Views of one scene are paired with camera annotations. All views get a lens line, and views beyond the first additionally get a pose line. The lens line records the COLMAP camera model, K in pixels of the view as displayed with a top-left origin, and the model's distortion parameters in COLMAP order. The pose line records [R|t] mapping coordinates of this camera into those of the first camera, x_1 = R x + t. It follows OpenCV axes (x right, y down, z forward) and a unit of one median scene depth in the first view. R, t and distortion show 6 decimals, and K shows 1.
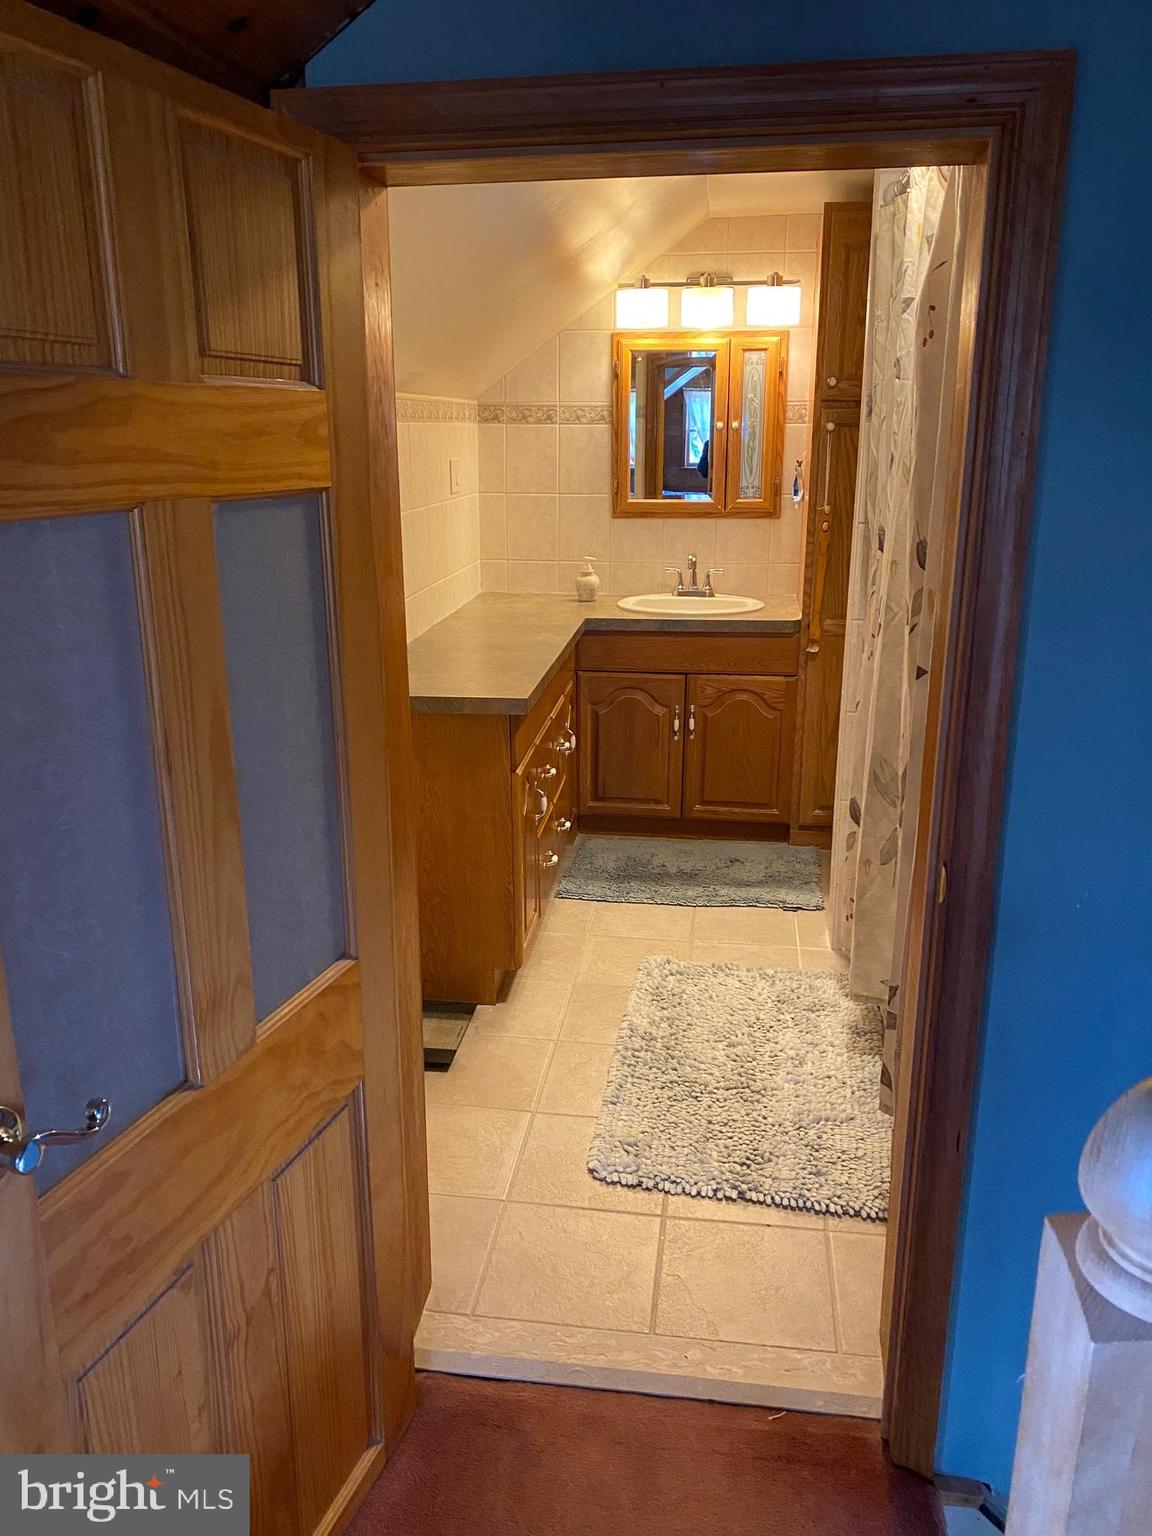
lens RADIAL K [[1187.8, 0, 572.9], [0, 1187.8, 777.0], [0, 0, 1]] dist [0.019024, -0.017773]
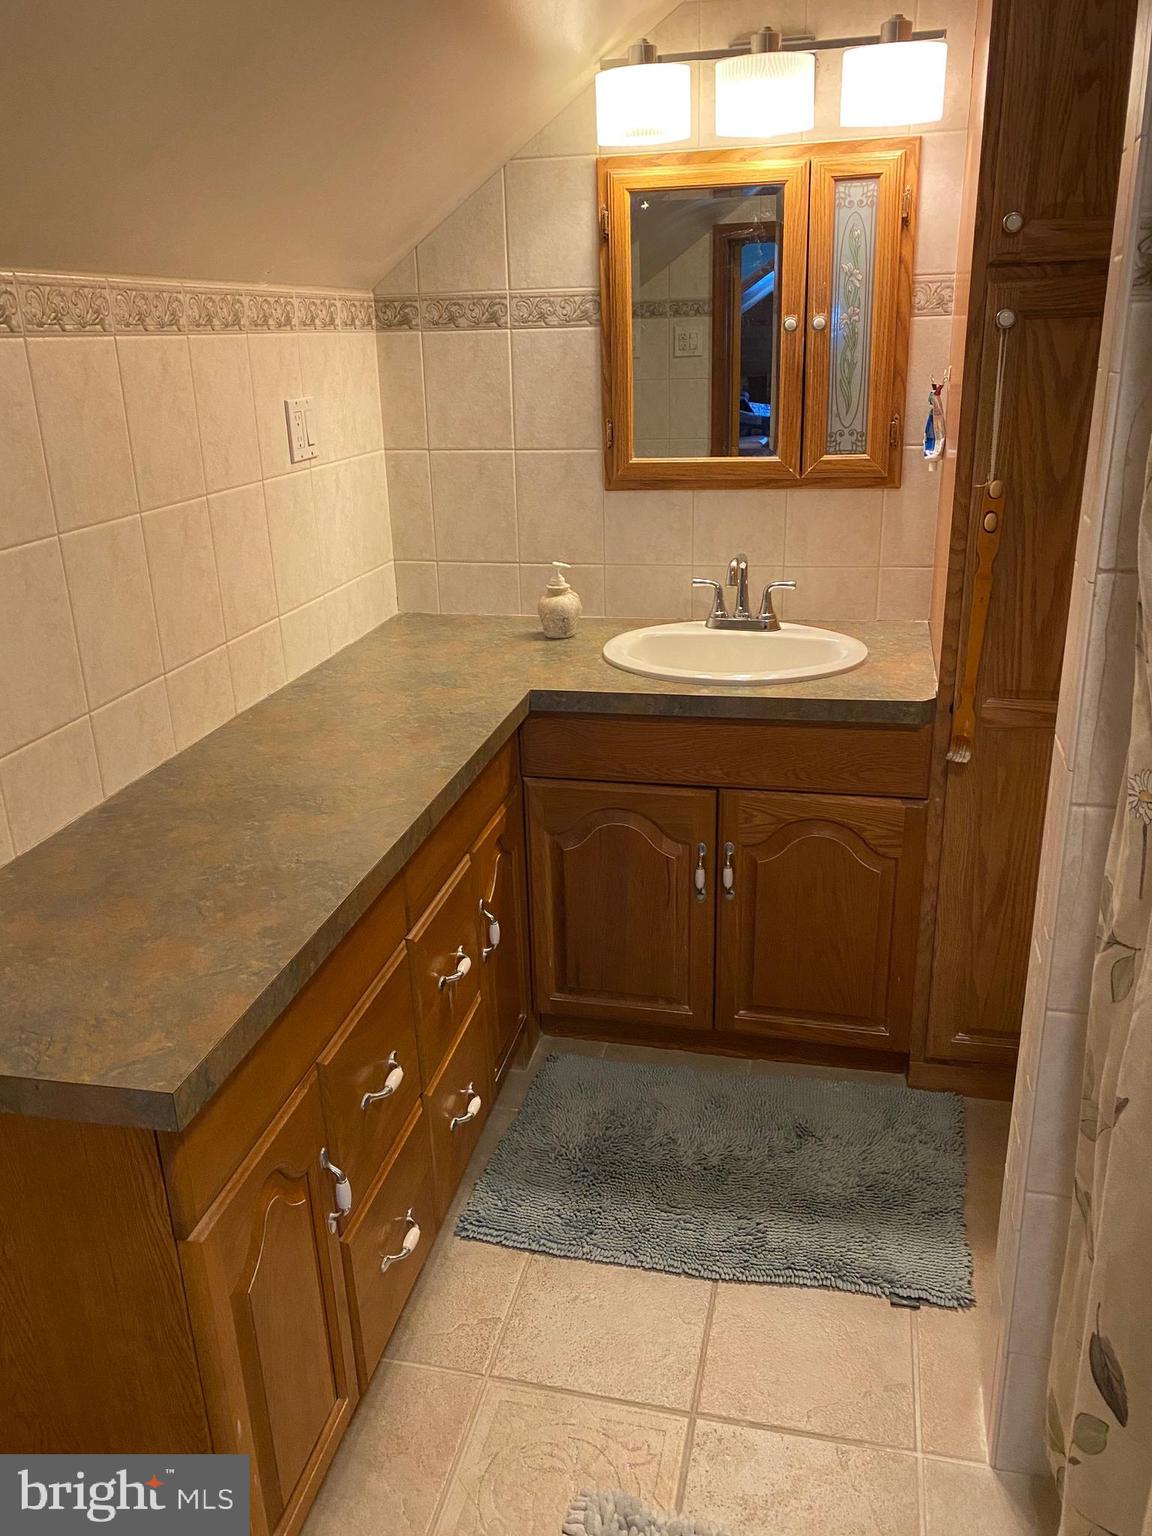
lens RADIAL K [[1187.8, 0, 573.0], [0, 1187.8, 752.5], [0, 0, 1]] dist [0.019024, -0.017773]
pose [[0.995132, 0.006242, -0.098352, 0.080387], [-0.000977, 0.998568, 0.053490, -0.128906], [0.098545, -0.053134, 0.993713, 0.440884]]
